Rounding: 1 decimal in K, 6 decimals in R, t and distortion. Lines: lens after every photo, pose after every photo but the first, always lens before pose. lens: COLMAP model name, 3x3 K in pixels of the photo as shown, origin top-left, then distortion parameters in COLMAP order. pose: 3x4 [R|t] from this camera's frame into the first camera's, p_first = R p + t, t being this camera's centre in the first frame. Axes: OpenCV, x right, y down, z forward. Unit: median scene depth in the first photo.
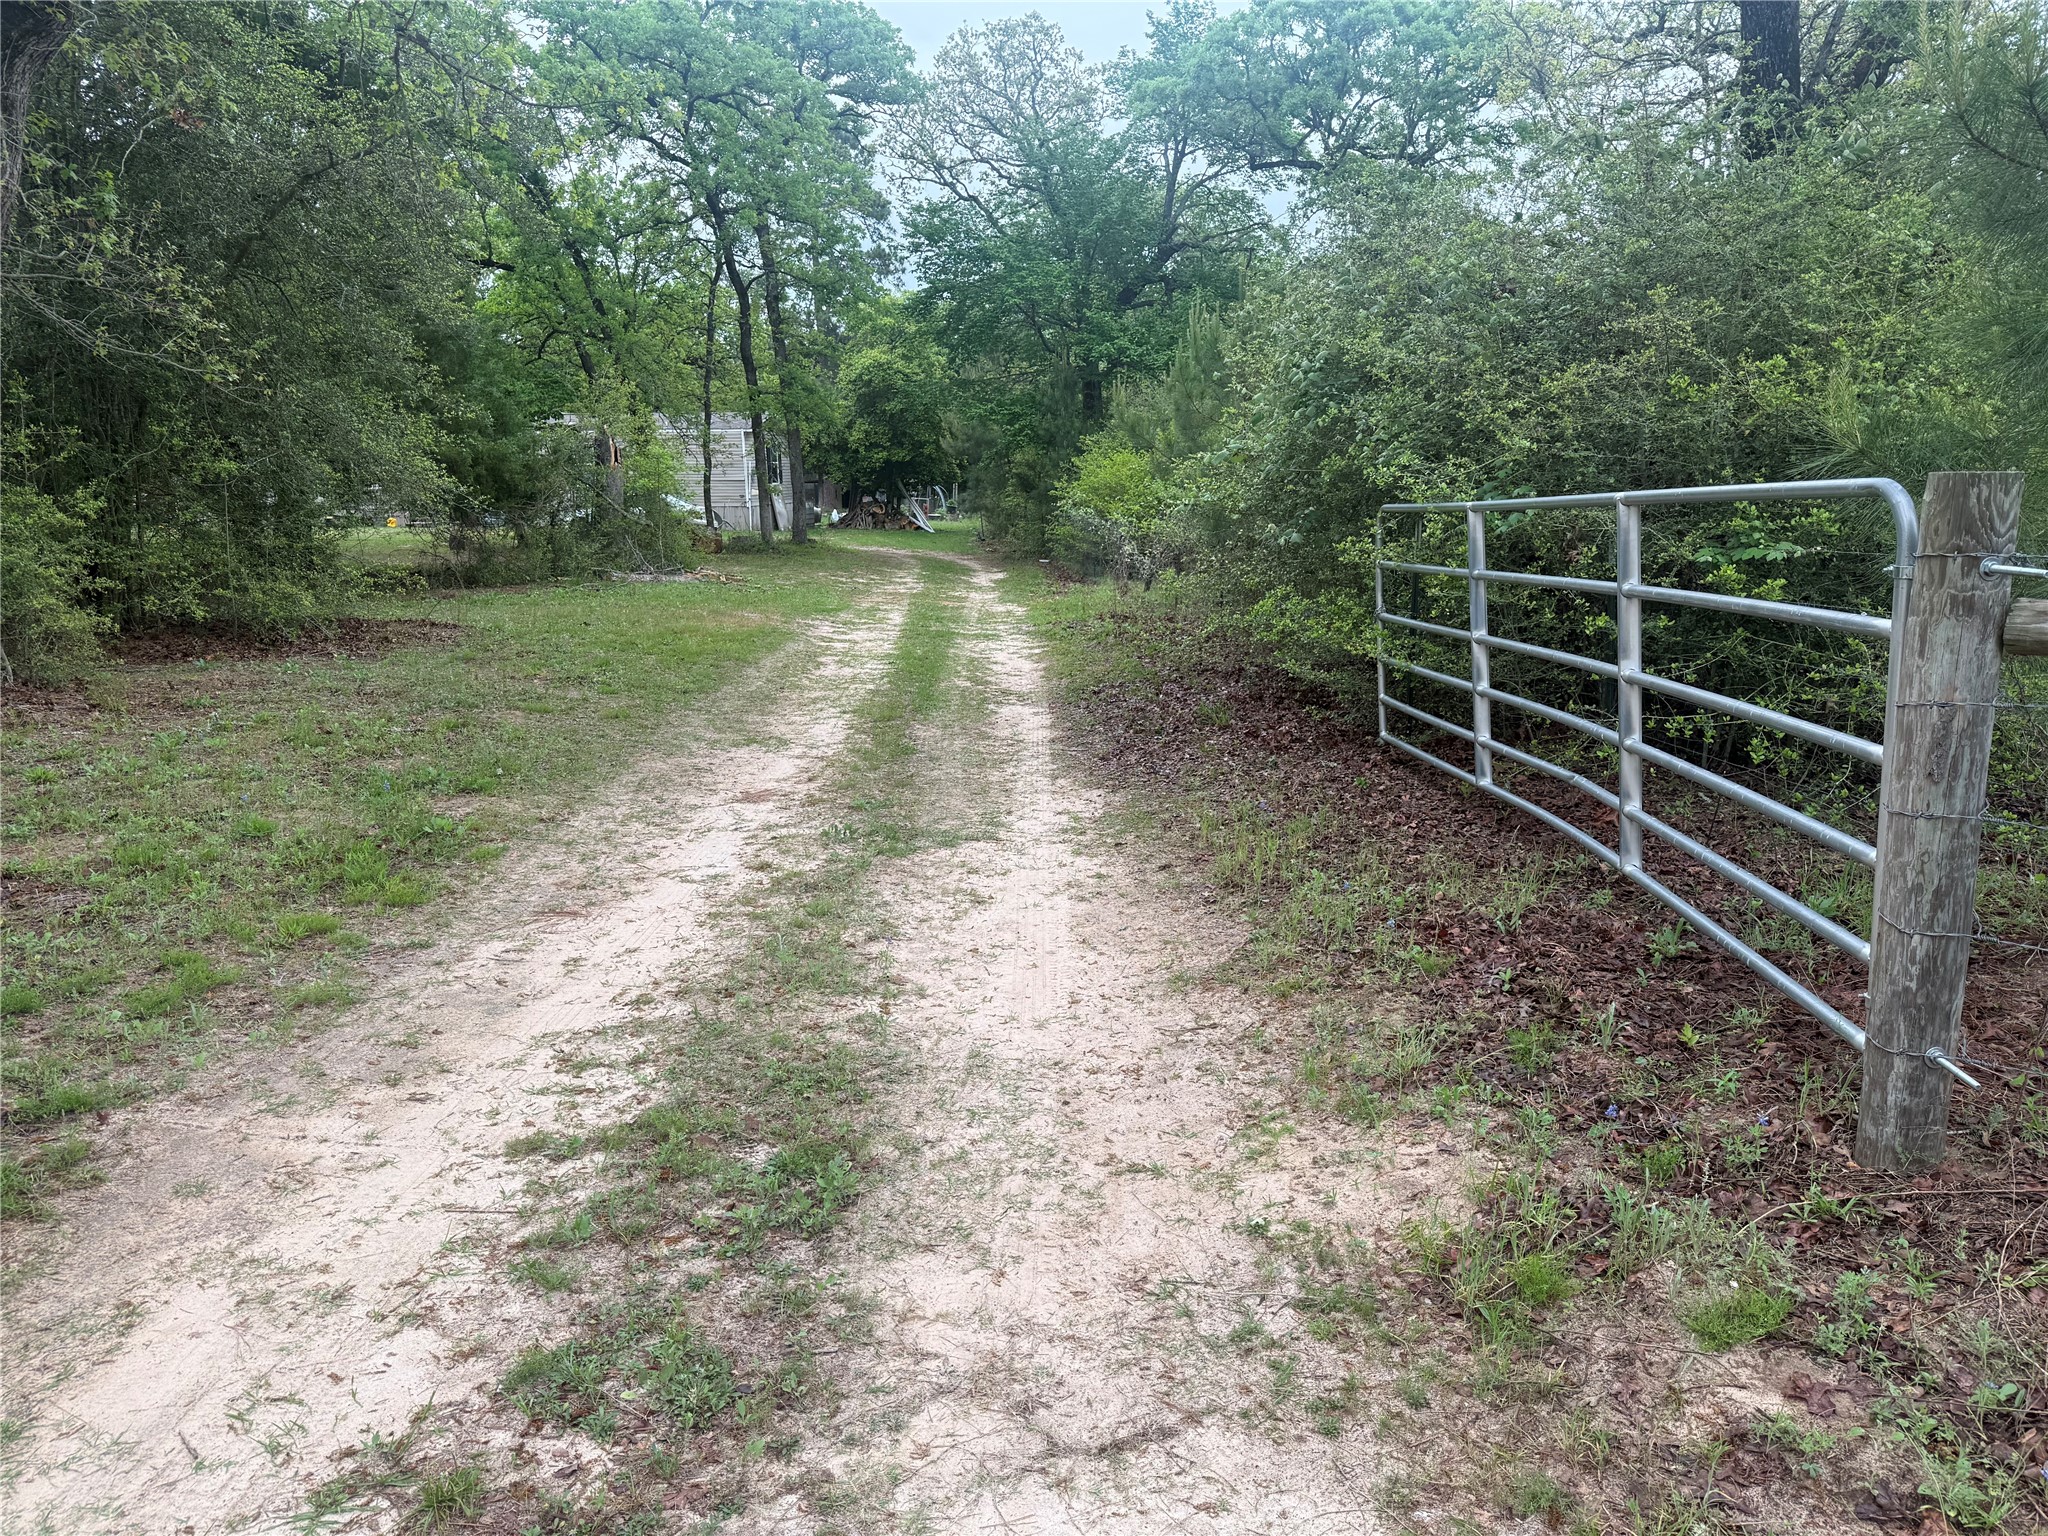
lens RADIAL K [[1407.0, 0, 1025.4], [0, 1407.0, 766.0], [0, 0, 1]] dist [0.056183, -0.086005]
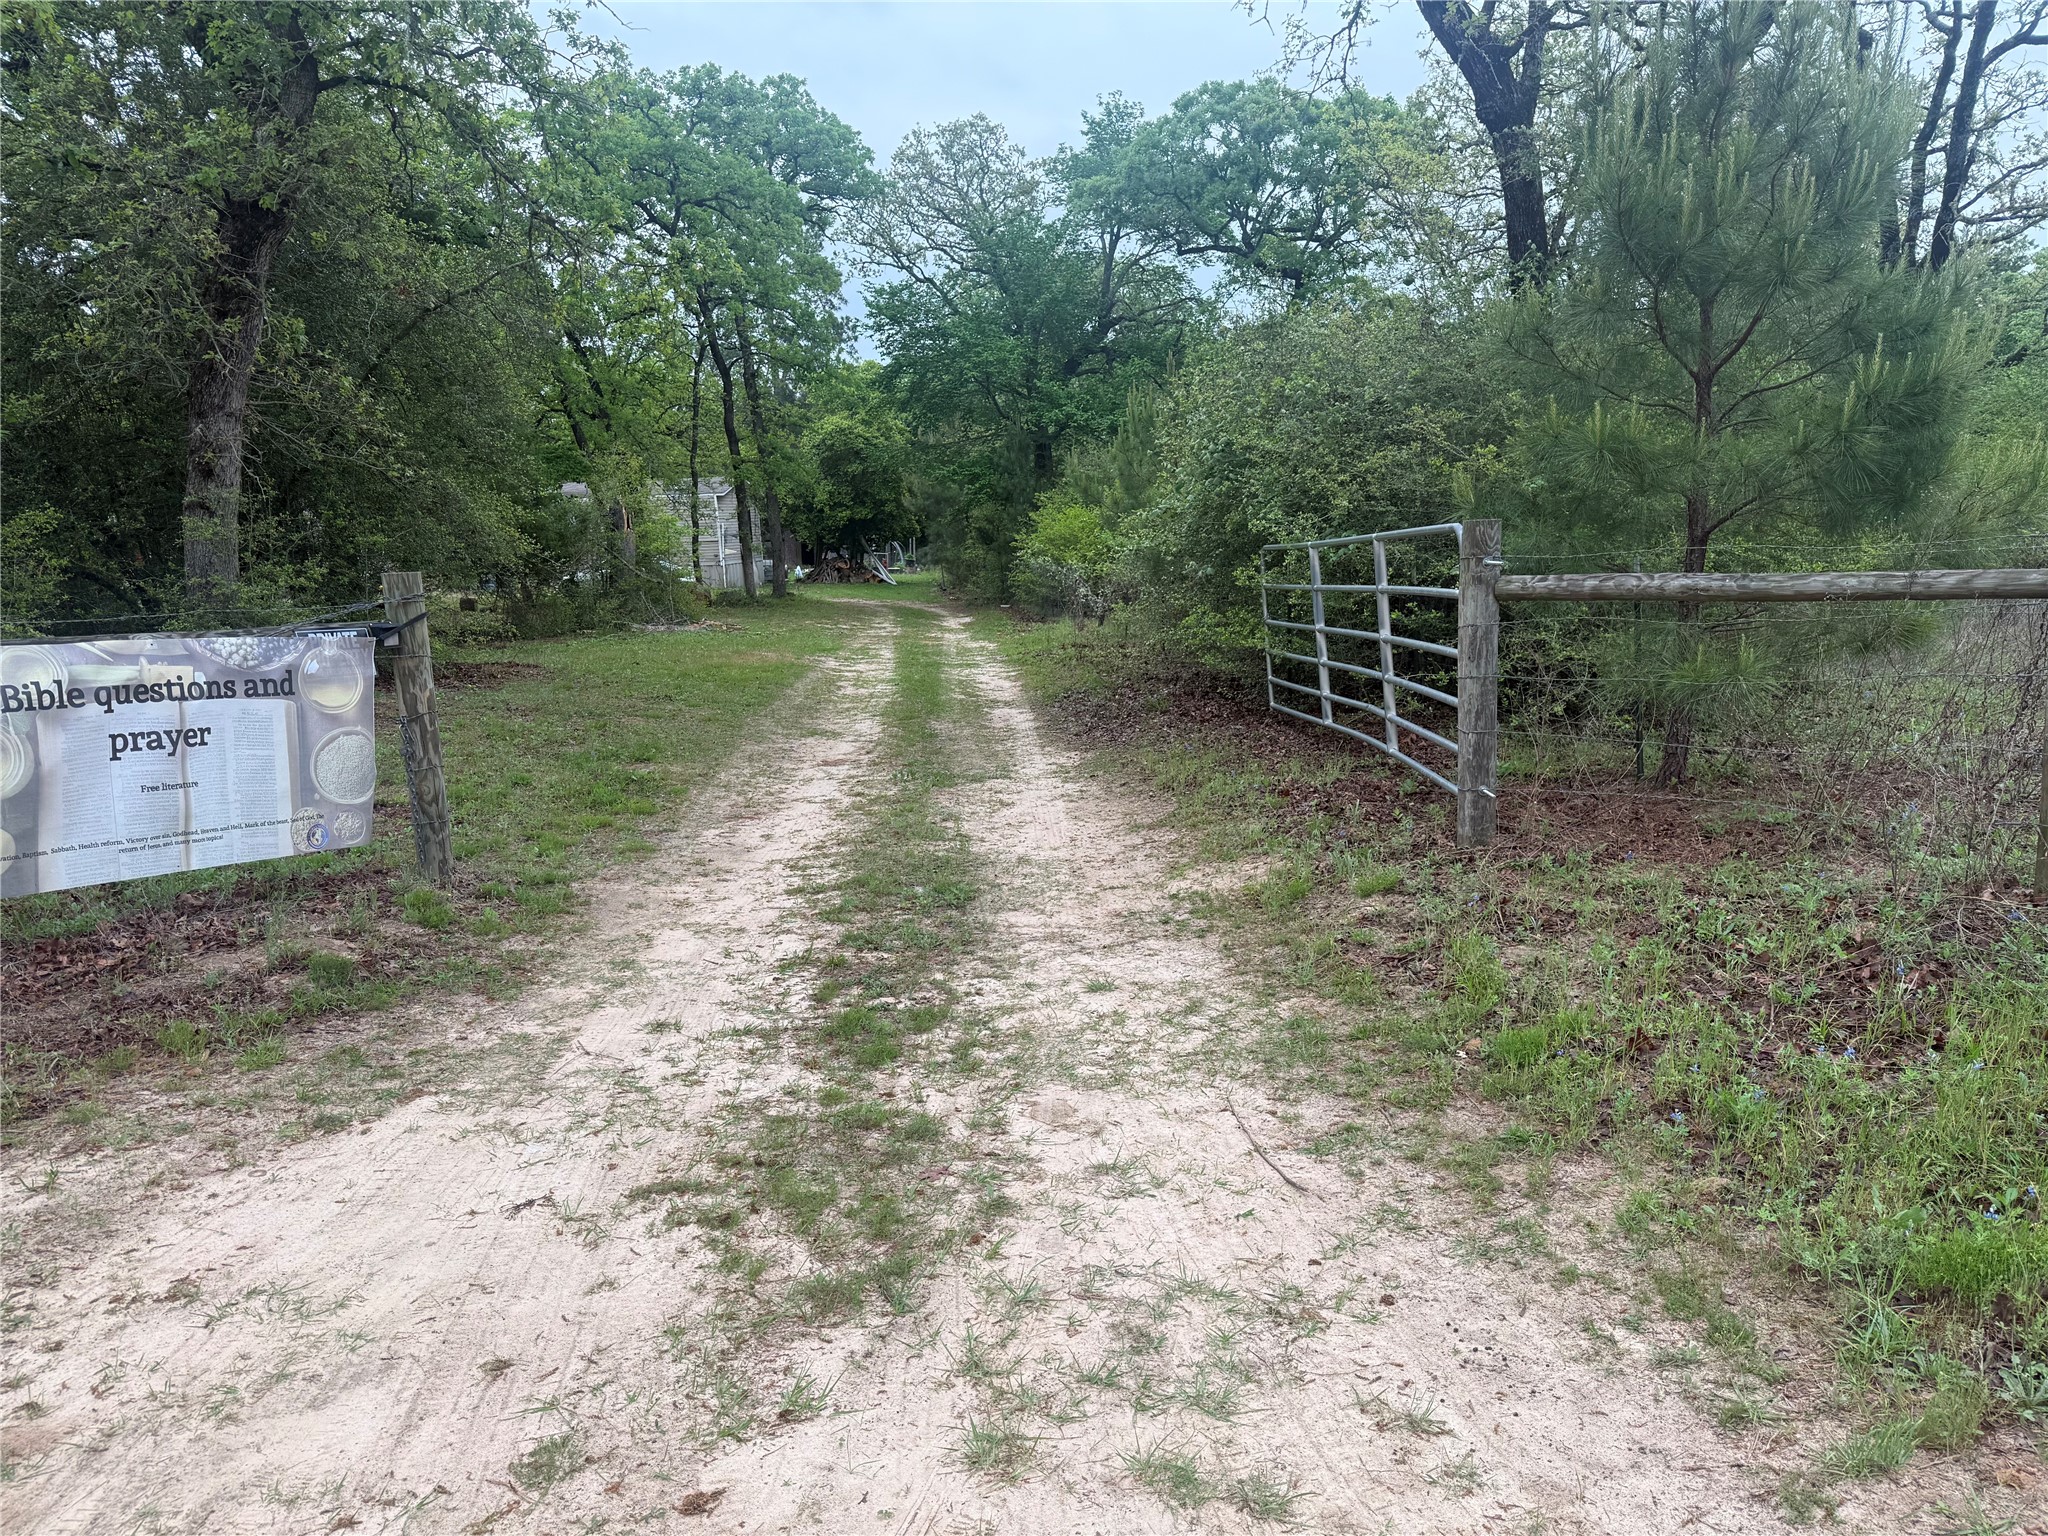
lens RADIAL K [[1407.0, 0, 1017.1], [0, 1407.0, 777.2], [0, 0, 1]] dist [0.056183, -0.086005]
pose [[0.999150, -0.032055, 0.025905, -0.014292], [0.032766, 0.999084, -0.027514, 0.026056], [-0.024999, 0.028339, 0.999286, -0.134063]]
